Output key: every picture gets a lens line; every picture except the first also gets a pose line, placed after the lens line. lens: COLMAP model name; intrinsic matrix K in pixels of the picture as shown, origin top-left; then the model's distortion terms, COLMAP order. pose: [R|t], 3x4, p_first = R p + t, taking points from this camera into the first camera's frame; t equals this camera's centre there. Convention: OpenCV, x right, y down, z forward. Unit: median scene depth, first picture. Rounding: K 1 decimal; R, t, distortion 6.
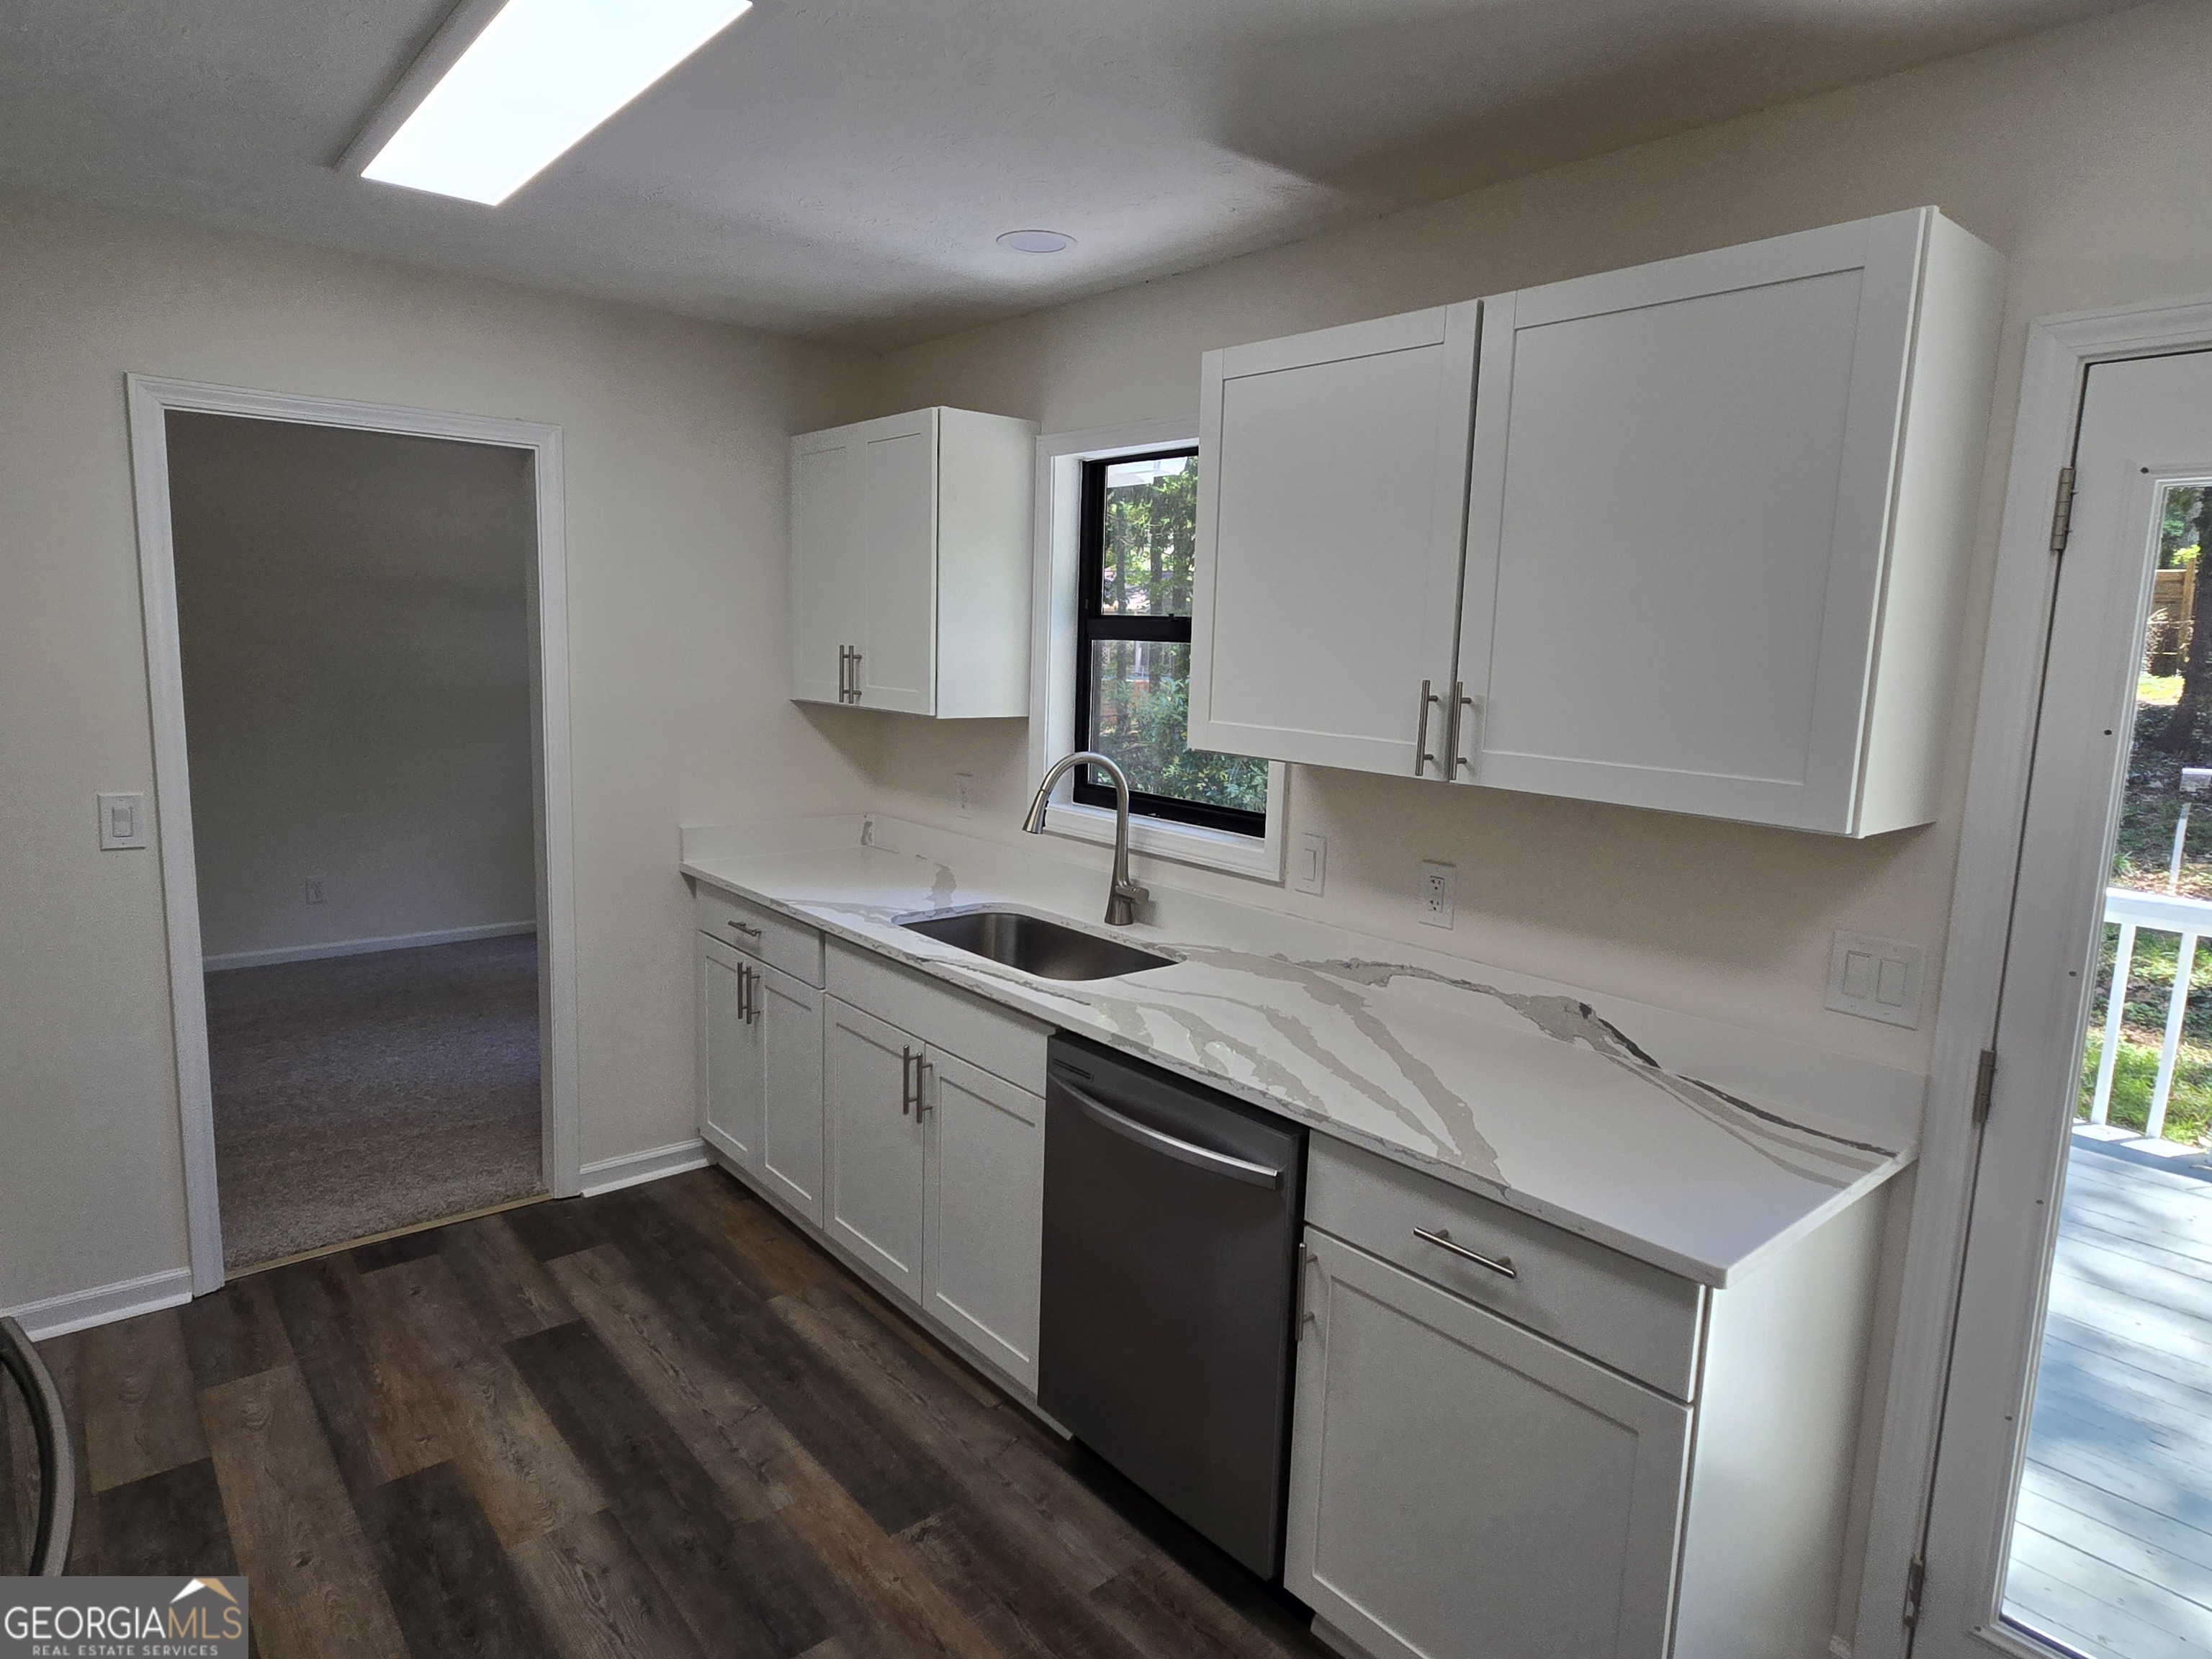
lens RADIAL K [[1275.5, 0, 1109.5], [0, 1275.5, 823.9], [0, 0, 1]] dist [-0.001419, 0.001204]
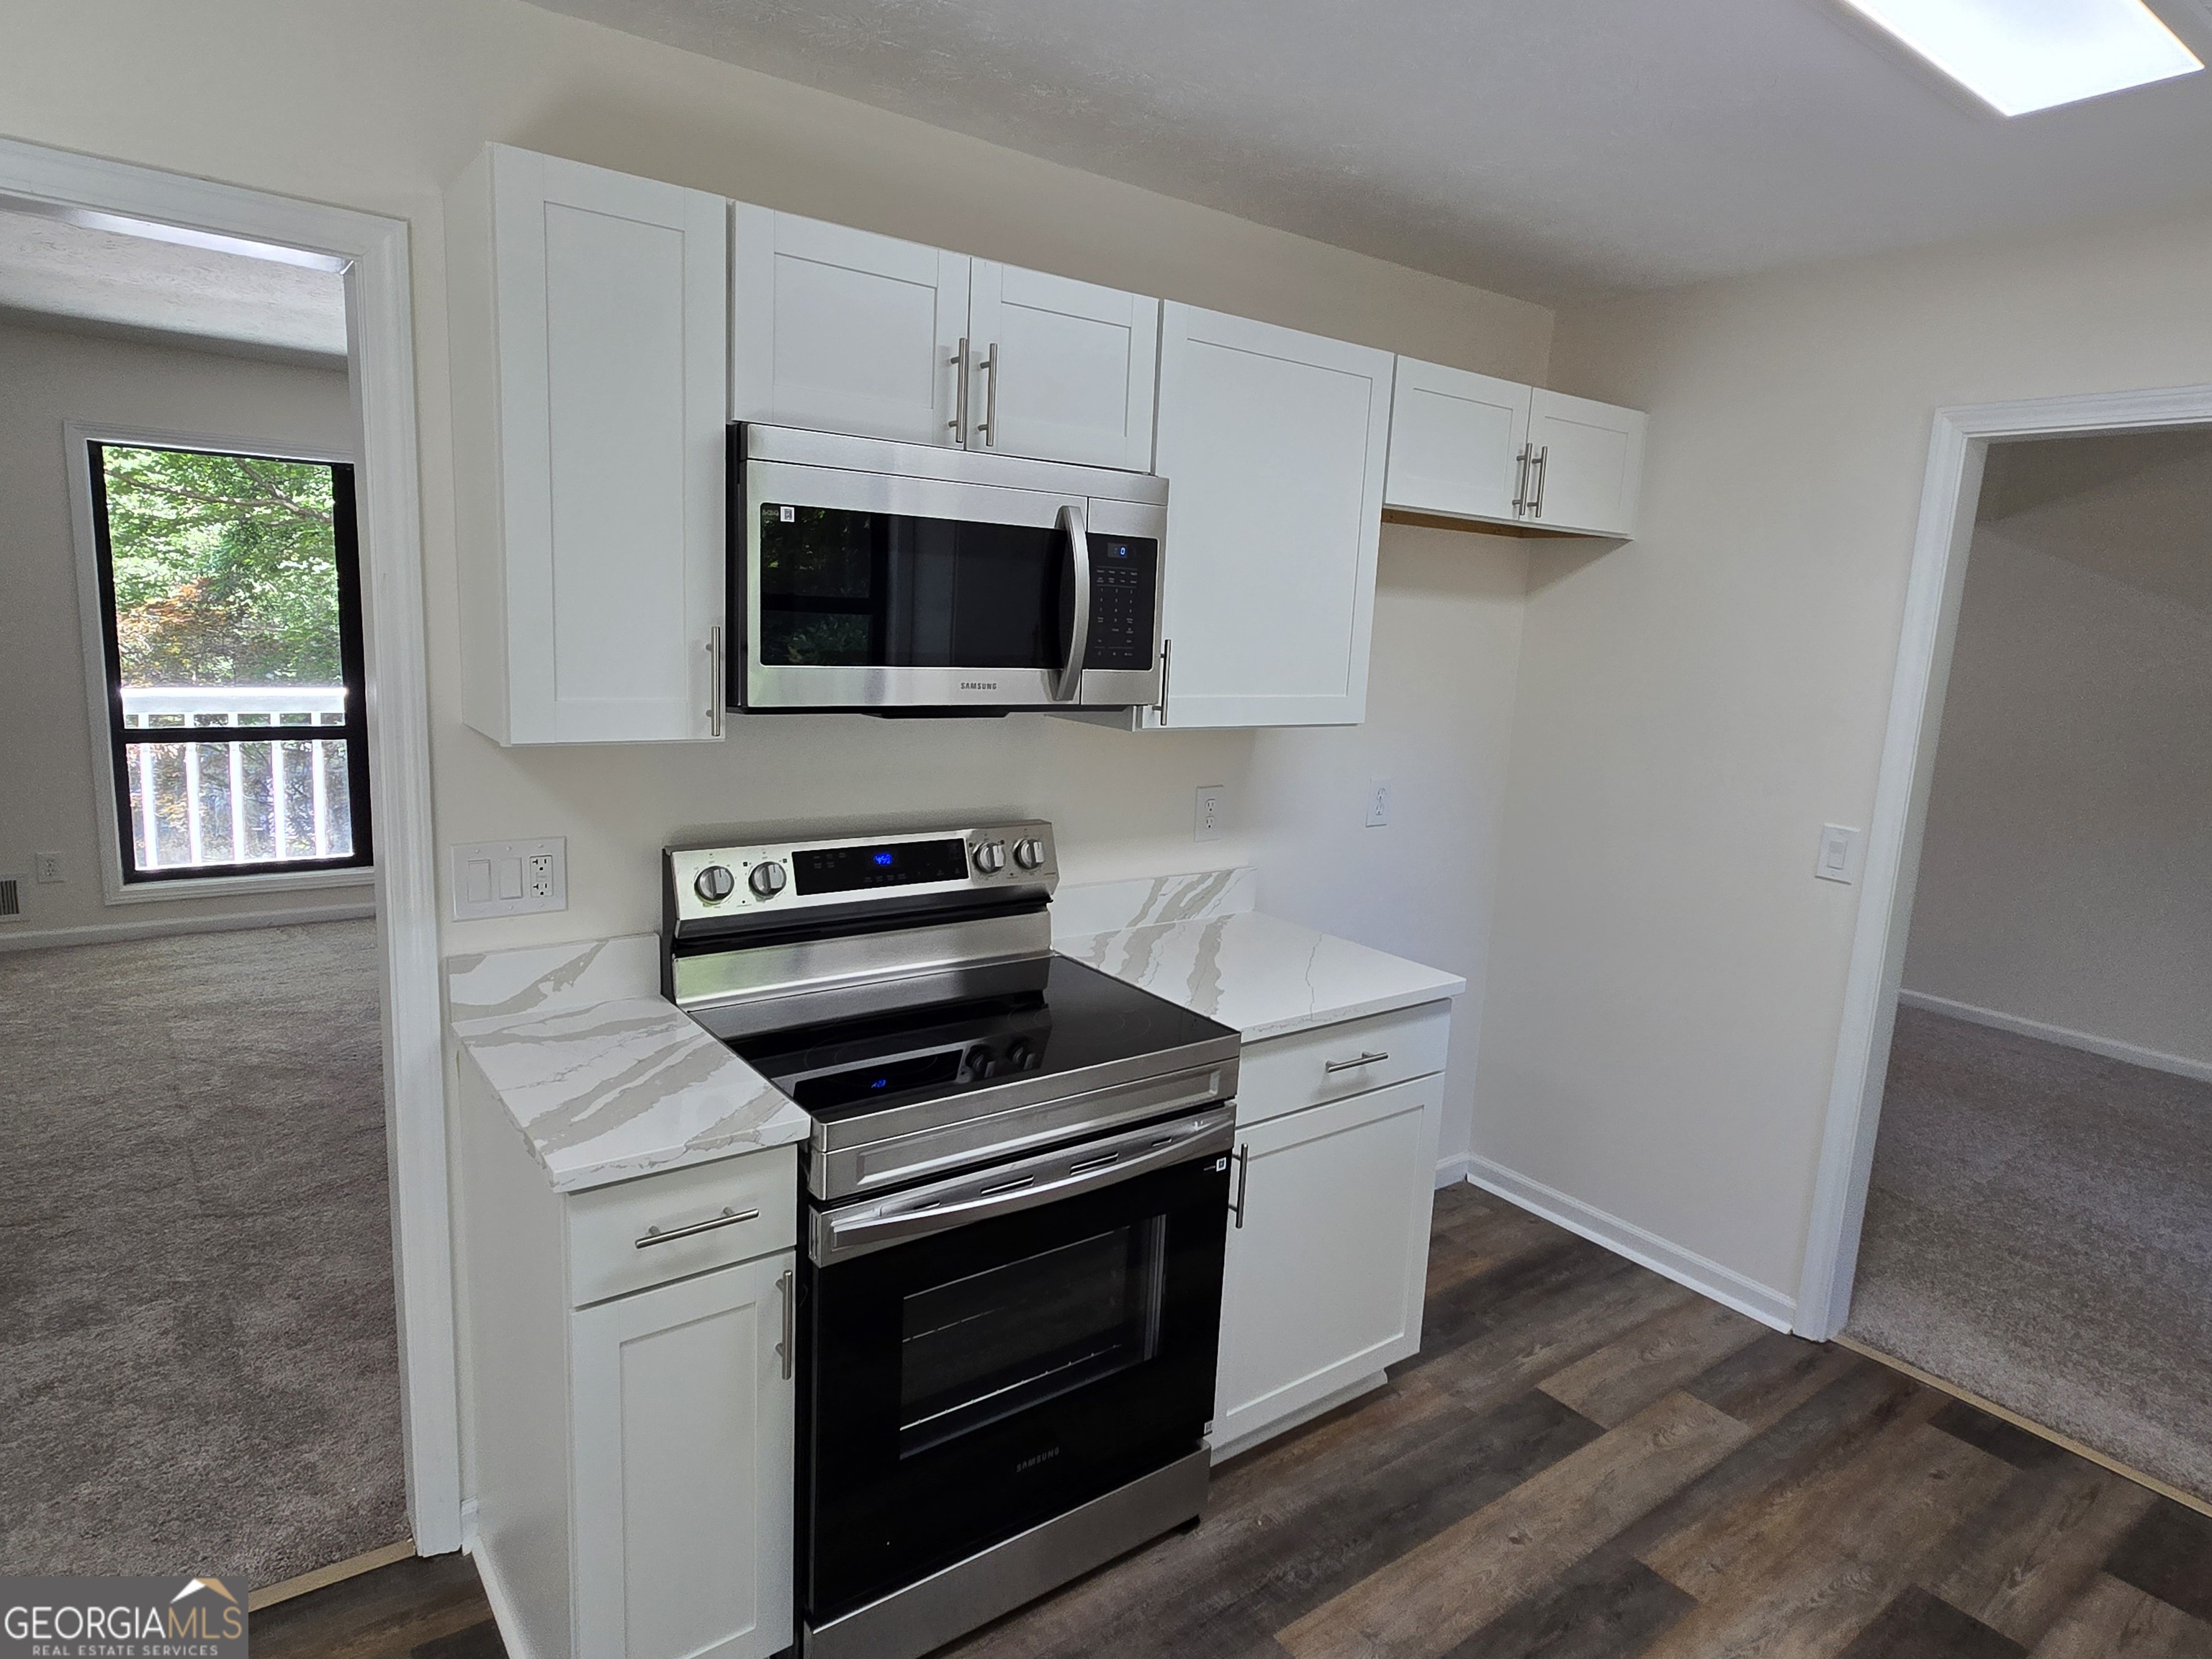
lens RADIAL K [[1275.5, 0, 1118.1], [0, 1275.5, 823.0], [0, 0, 1]] dist [-0.001419, 0.001204]
pose [[-0.059792, 0.136479, -0.988837, 0.284615], [-0.199309, 0.969030, 0.145797, -0.064785], [0.978111, 0.205801, -0.030739, 0.496845]]
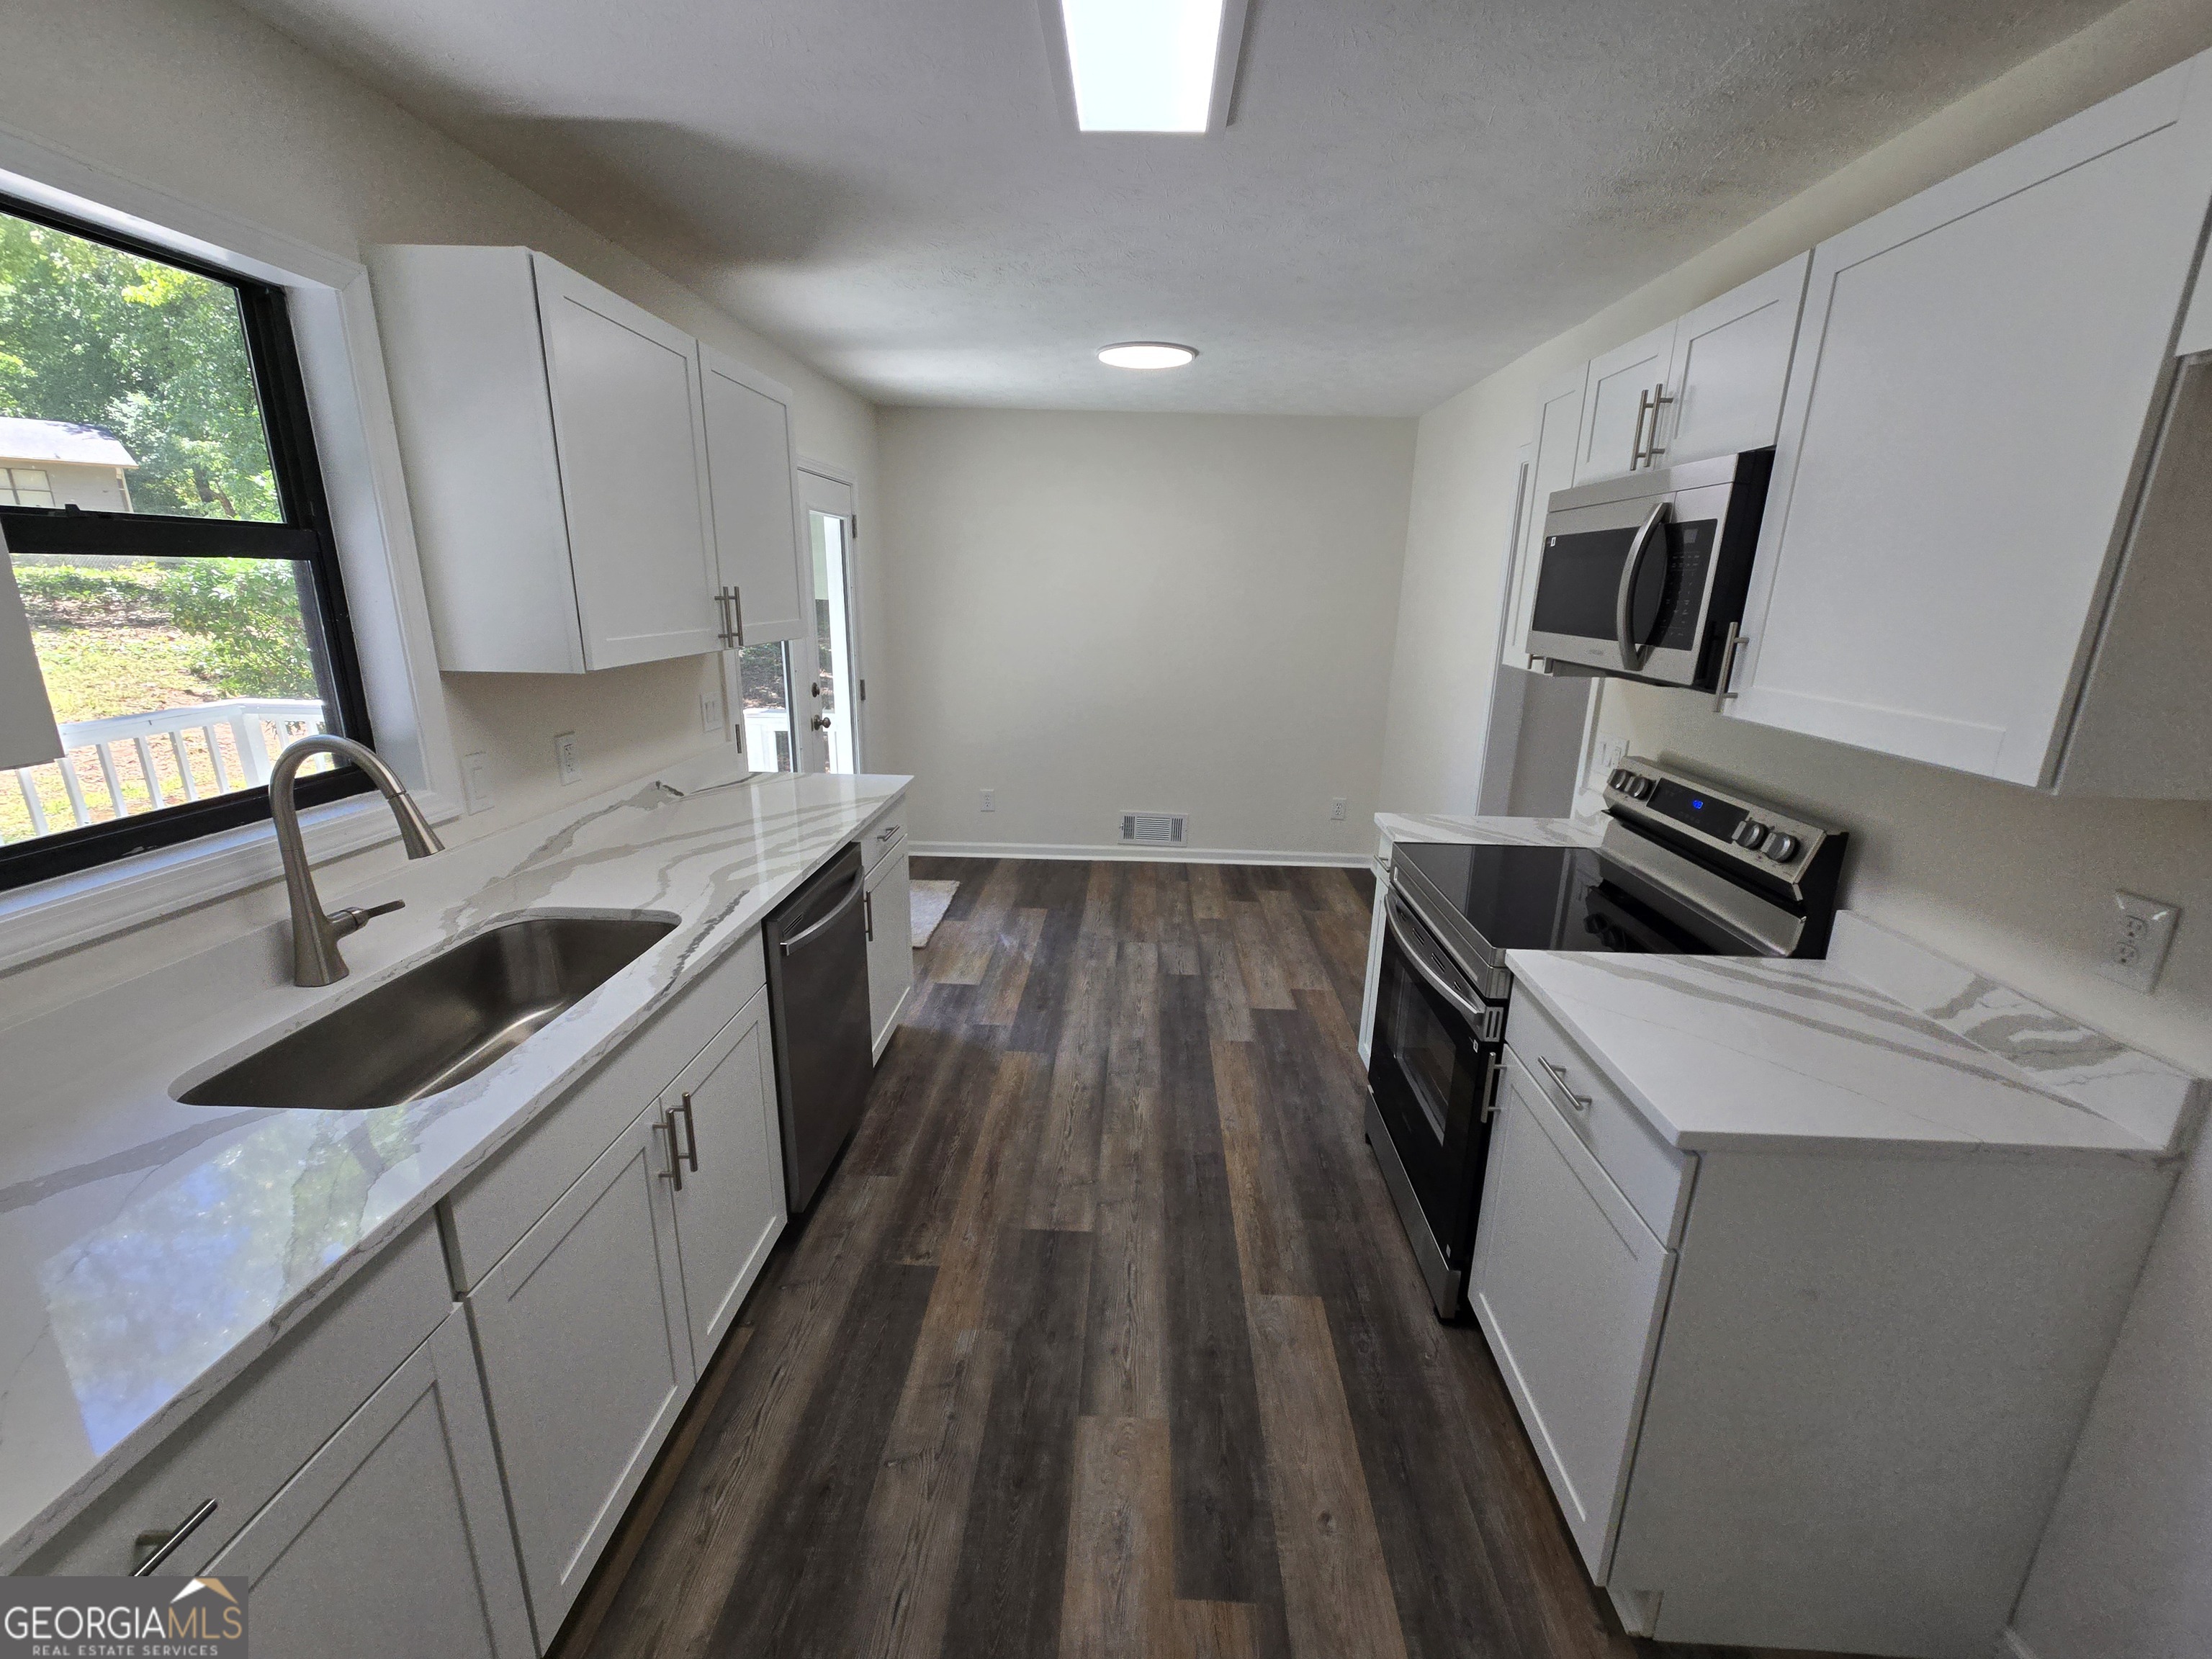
lens RADIAL K [[913.6, 0, 1122.2], [0, 913.6, 826.7], [0, 0, 1]] dist [0.002564, 0.000277]
pose [[-0.741344, -0.222174, 0.633283, -0.716838], [0.052369, 0.921586, 0.384624, -0.195770], [-0.669079, 0.318303, -0.671578, 1.199449]]
